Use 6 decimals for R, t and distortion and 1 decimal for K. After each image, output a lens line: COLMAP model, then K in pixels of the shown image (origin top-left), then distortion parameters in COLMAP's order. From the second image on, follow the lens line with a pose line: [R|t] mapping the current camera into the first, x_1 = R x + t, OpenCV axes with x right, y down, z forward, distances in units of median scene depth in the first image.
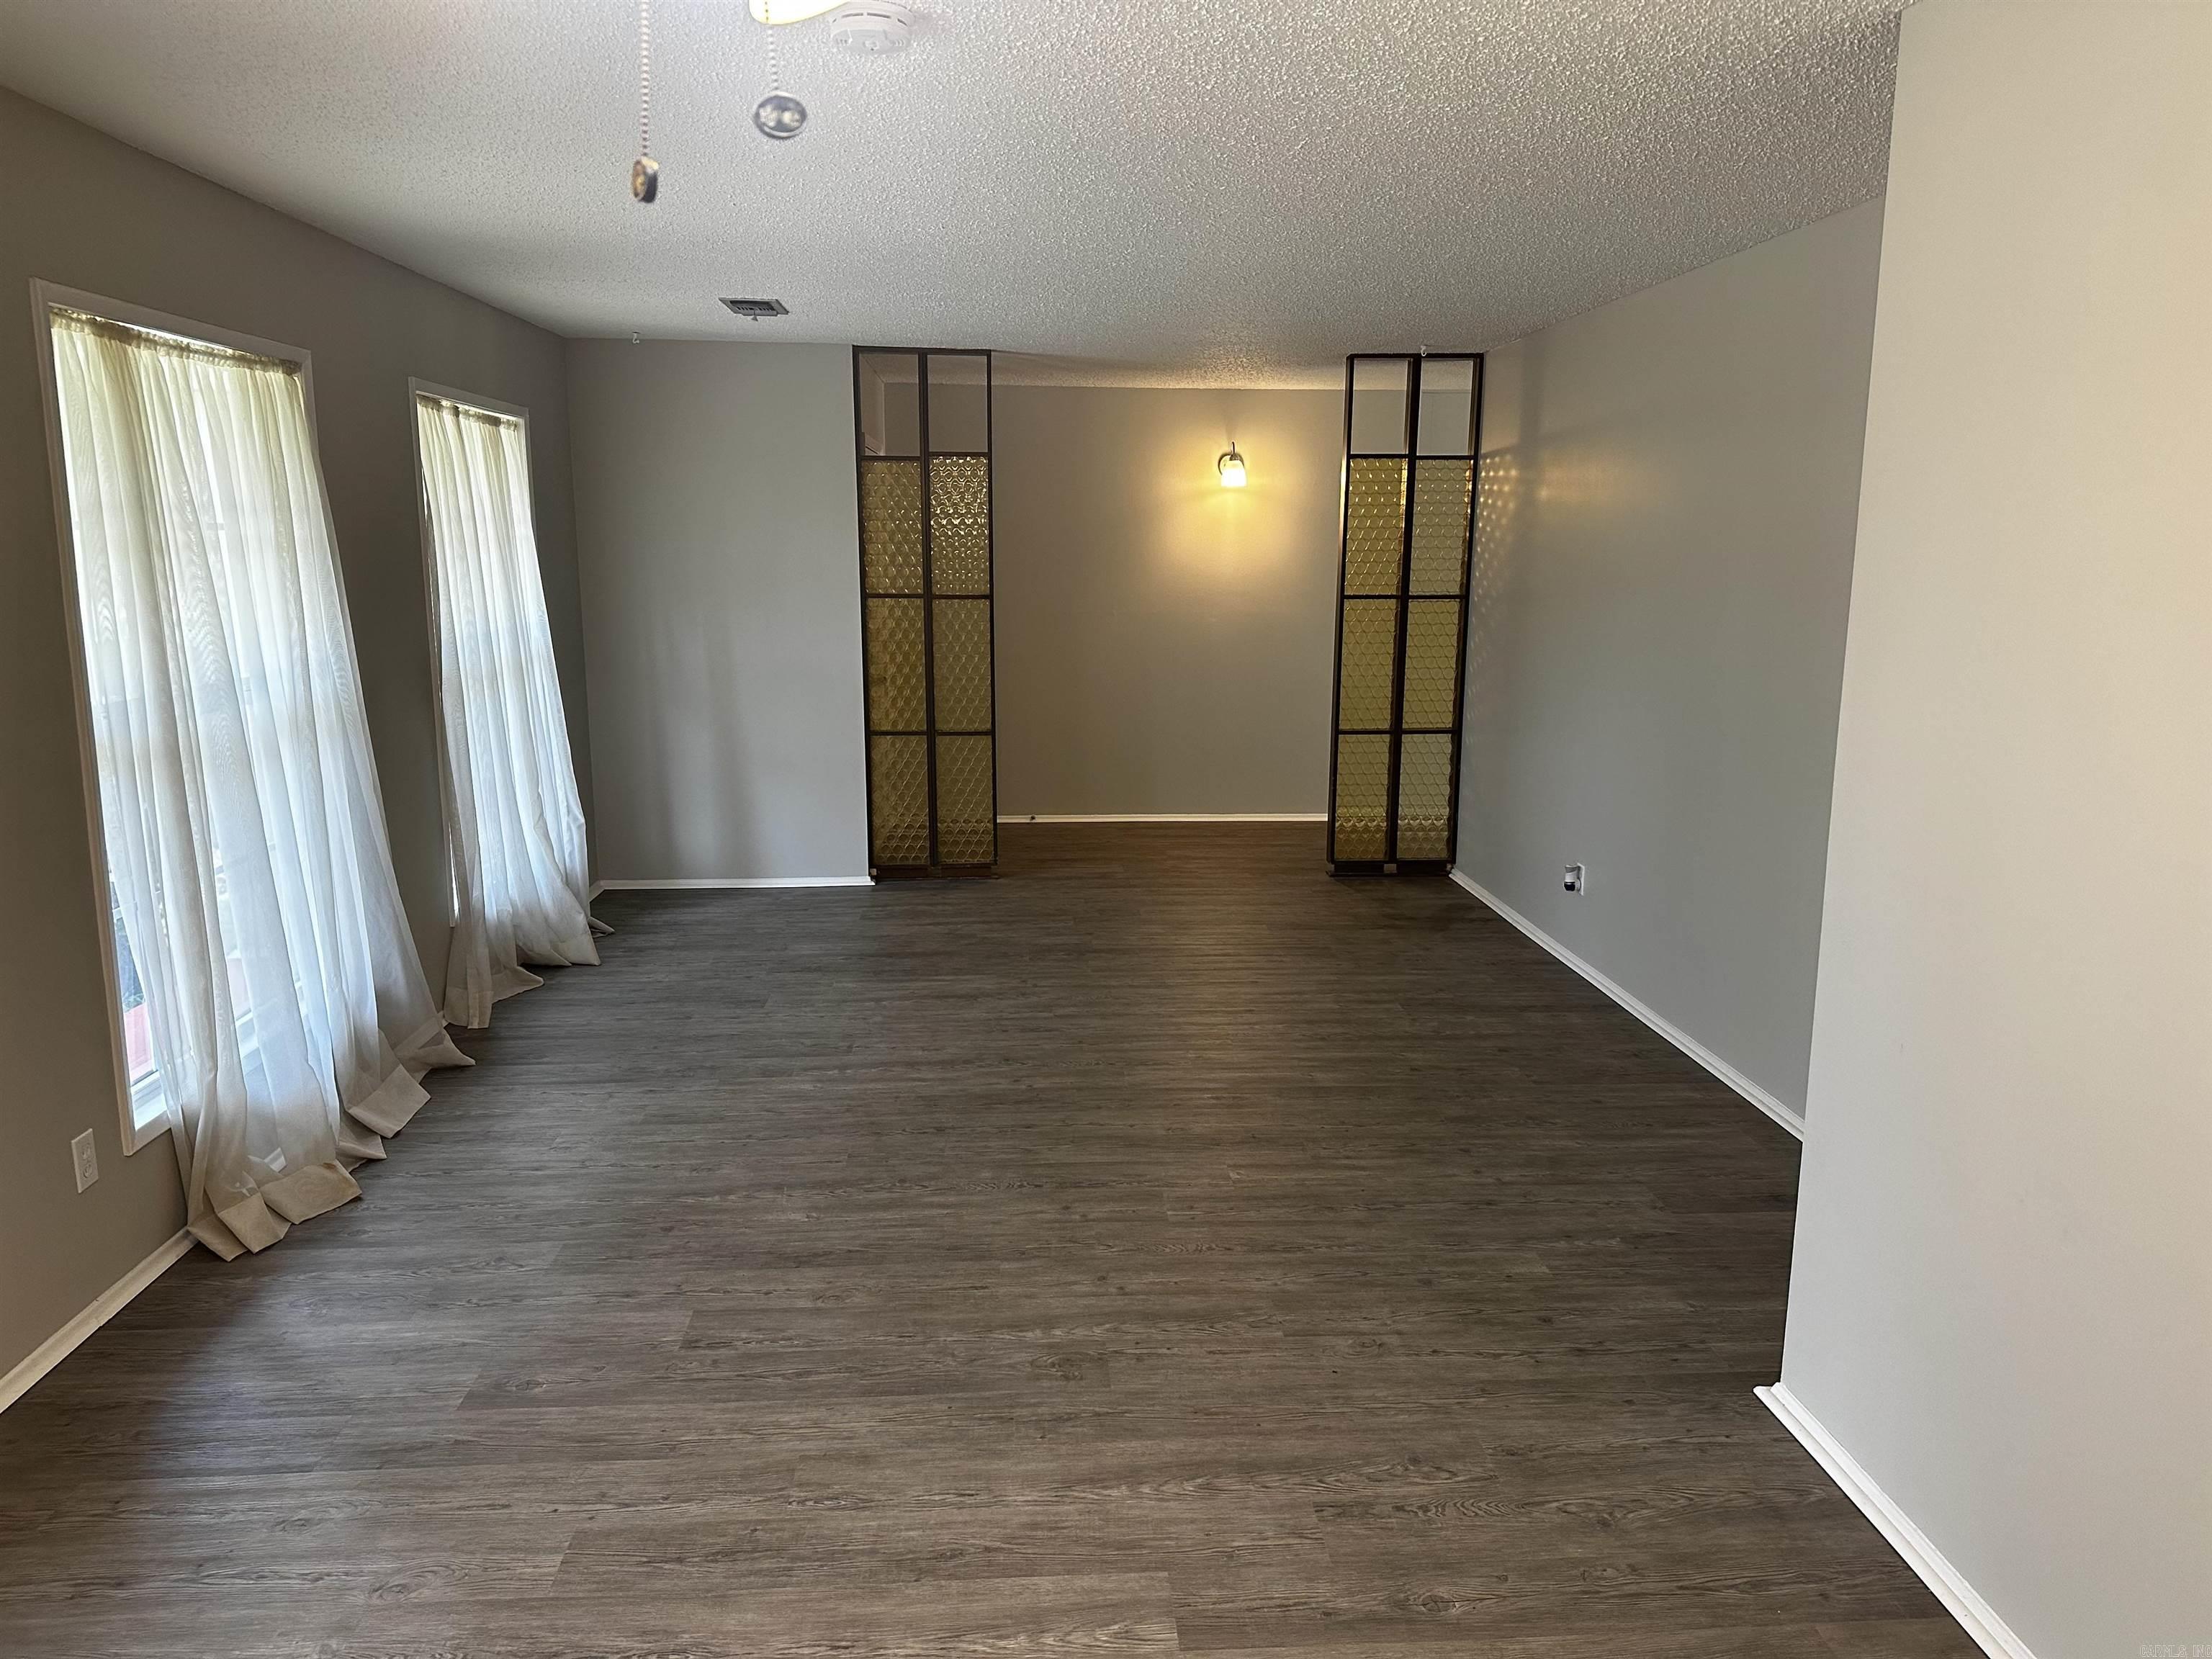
lens RADIAL K [[1547.3, 0, 1097.0], [0, 1547.3, 828.7], [0, 0, 1]] dist [0.037219, -0.038105]
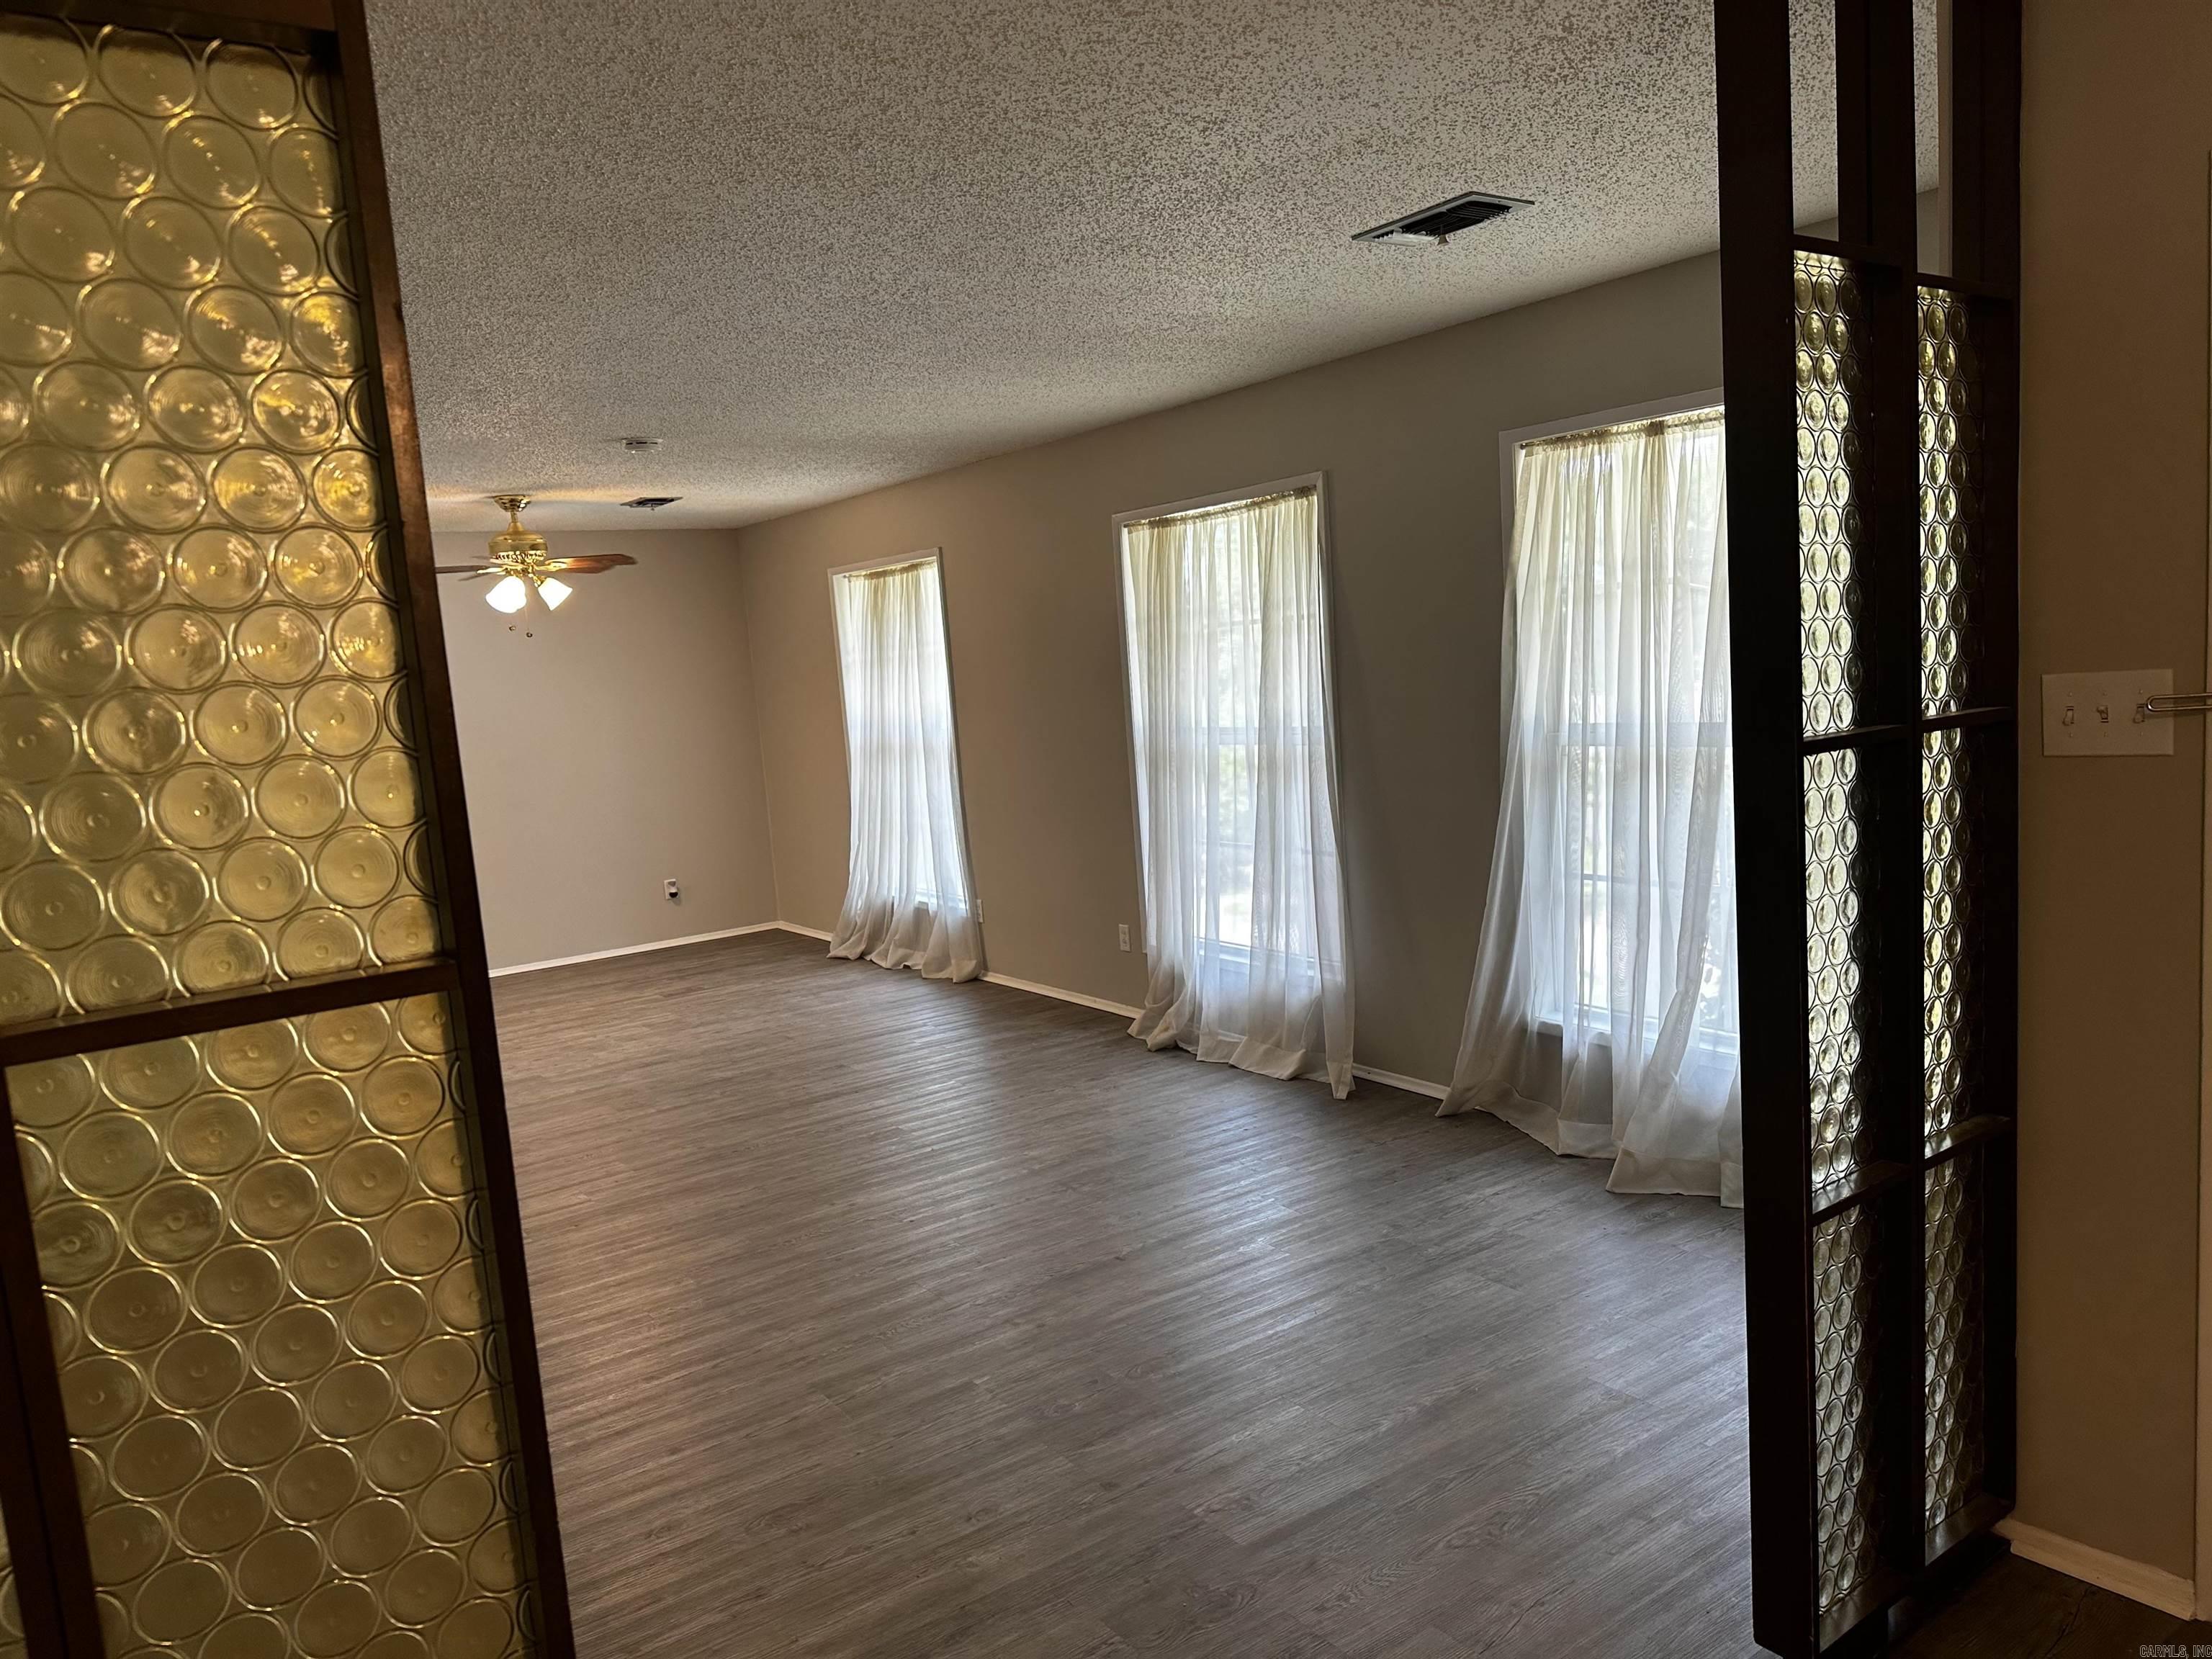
lens RADIAL K [[1512.5, 0, 1098.5], [0, 1512.5, 833.1], [0, 0, 1]] dist [0.174277, -0.361032]
pose [[-0.849723, 0.117261, -0.514024, 0.335331], [-0.029258, 0.962963, 0.268042, -0.383557], [0.526417, 0.242801, -0.814821, 2.156946]]
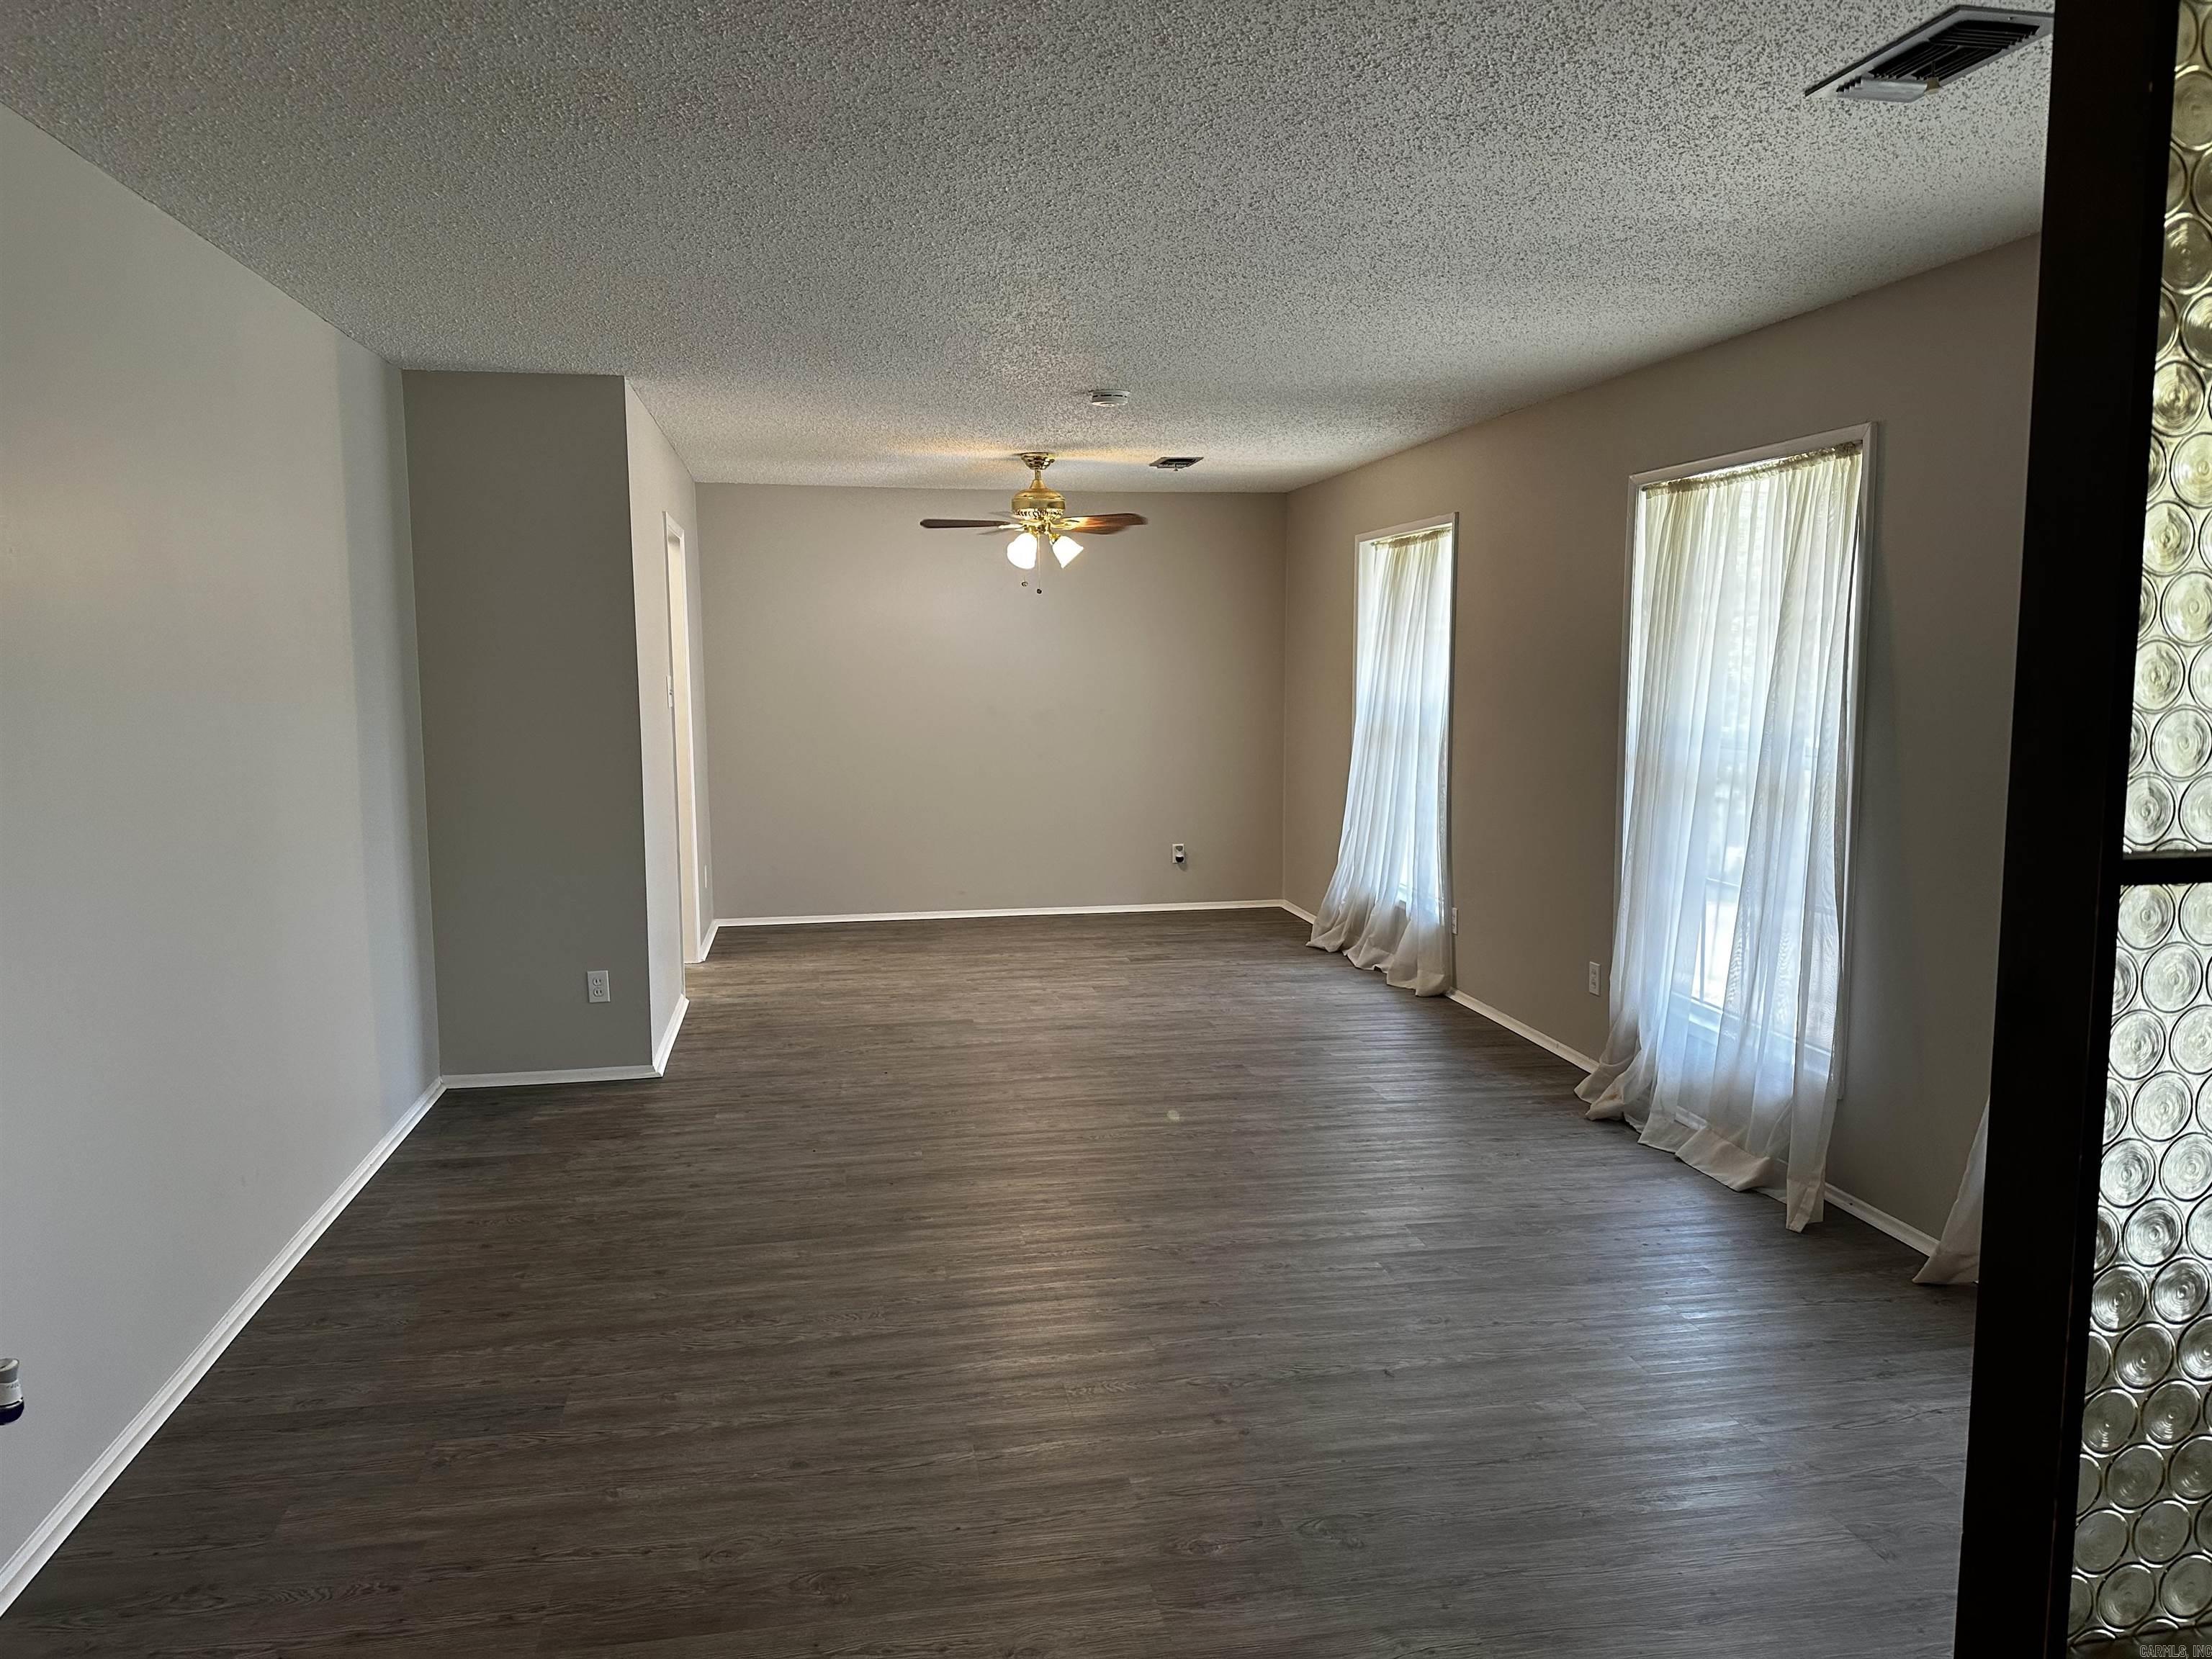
lens RADIAL K [[1512.5, 0, 1098.5], [0, 1512.5, 833.1], [0, 0, 1]] dist [0.174277, -0.361032]
pose [[-0.992798, 0.013825, -0.119002, 0.089504], [-0.022185, 0.954923, 0.296024, -0.367551], [0.117731, 0.296532, -0.947739, 2.098678]]
